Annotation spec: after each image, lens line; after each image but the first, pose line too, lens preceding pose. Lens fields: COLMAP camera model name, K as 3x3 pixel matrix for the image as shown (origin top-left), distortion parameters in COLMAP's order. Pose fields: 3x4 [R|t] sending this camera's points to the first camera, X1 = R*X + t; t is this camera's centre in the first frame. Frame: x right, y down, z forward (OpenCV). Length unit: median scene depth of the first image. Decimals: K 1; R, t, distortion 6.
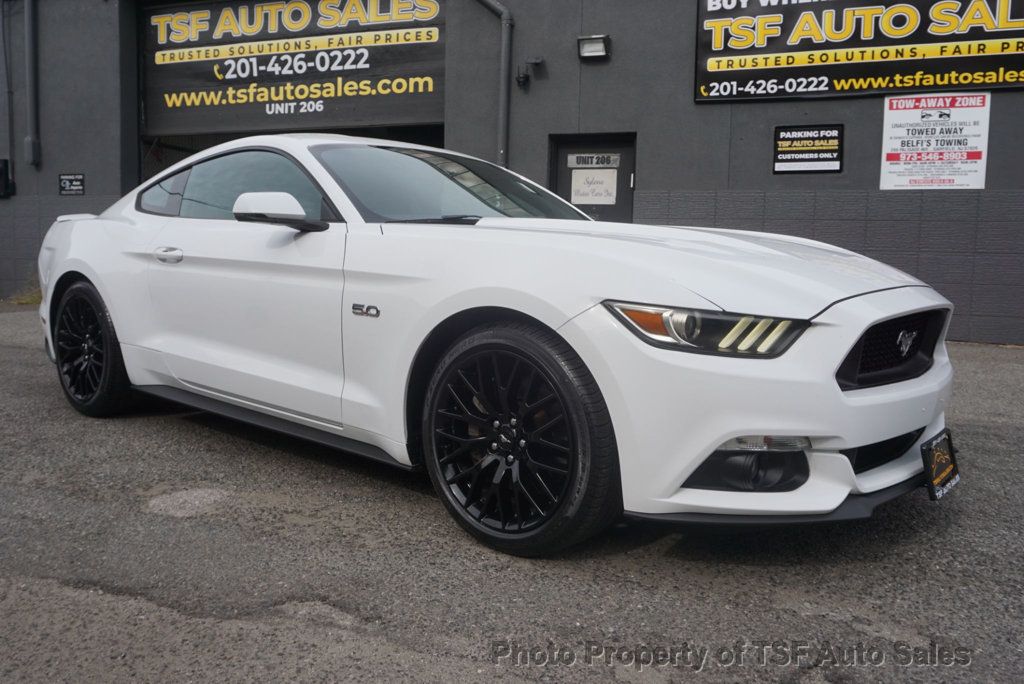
lens RADIAL K [[832.8, 0, 512.0], [0, 832.8, 342.0], [0, 0, 1]] dist [-0.012544, 0.006359]
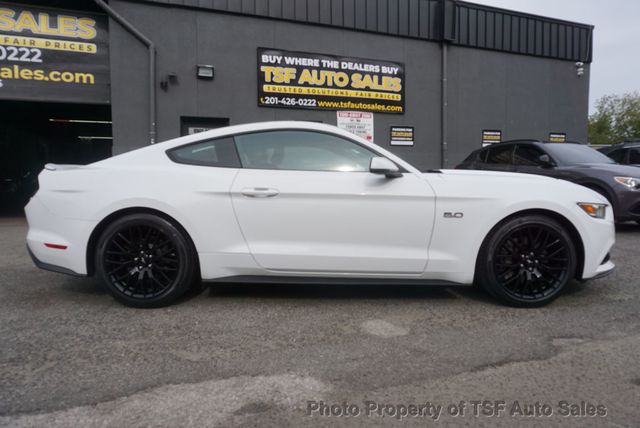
lens RADIAL K [[428.9, 0, 320.0], [0, 428.9, 214.0], [0, 0, 1]] dist [-0.037039, 0.031235]
pose [[0.761684, -0.075508, 0.643534, -0.362321], [0.087476, 0.996077, 0.013336, -0.027063], [-0.642016, 0.046136, 0.765302, 0.122112]]
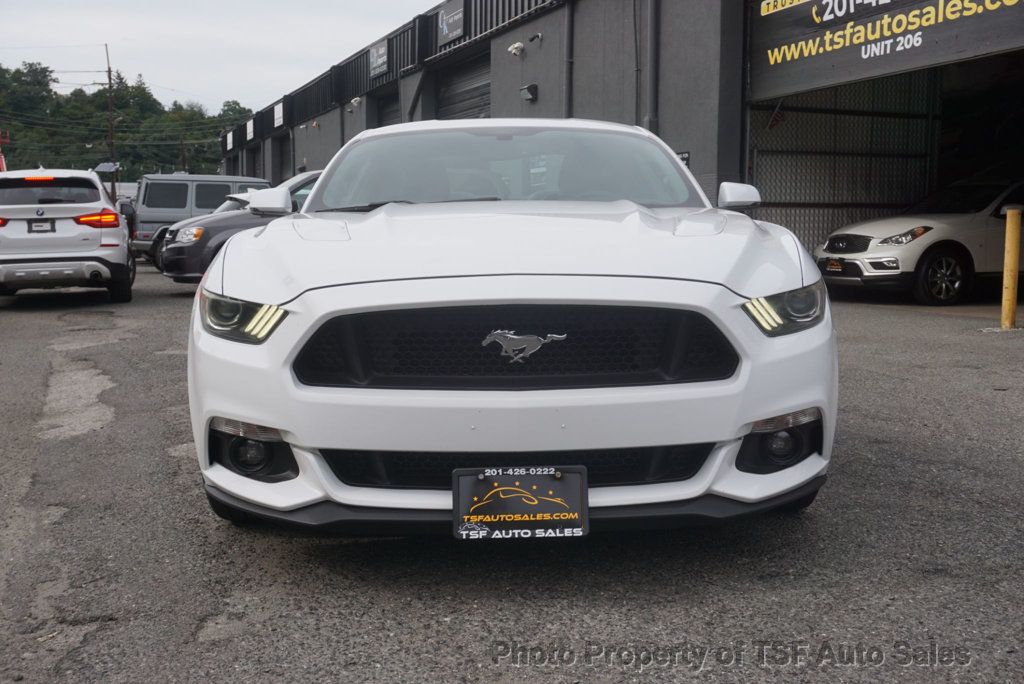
lens RADIAL K [[1130.3, 0, 512.0], [0, 1130.3, 342.0], [0, 0, 1]] dist [-0.012285, 0.003053]
pose [[0.650210, 0.052349, -0.757949, 0.384619], [-0.062471, 0.997929, 0.015332, -0.005811], [0.757182, 0.037381, 0.652134, 0.088126]]
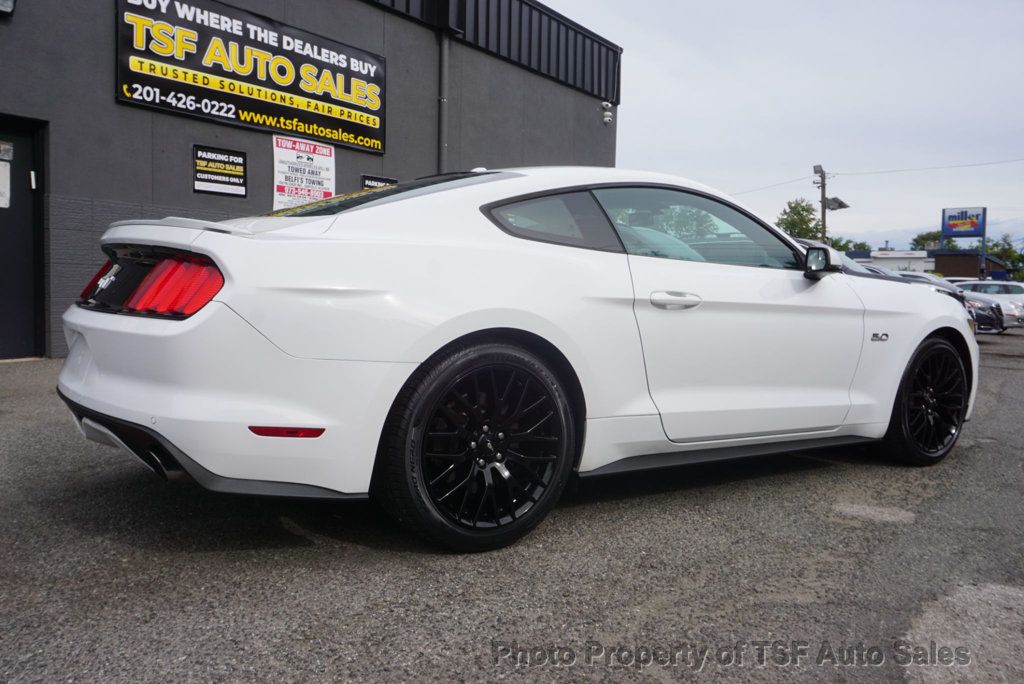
lens RADIAL K [[832.8, 0, 512.0], [0, 832.8, 342.0], [0, 0, 1]] dist [-0.012544, 0.006359]
pose [[0.256152, -0.080318, 0.963294, -0.548745], [0.084535, 0.994585, 0.060449, -0.054109], [-0.962933, 0.065948, 0.261554, 0.394184]]
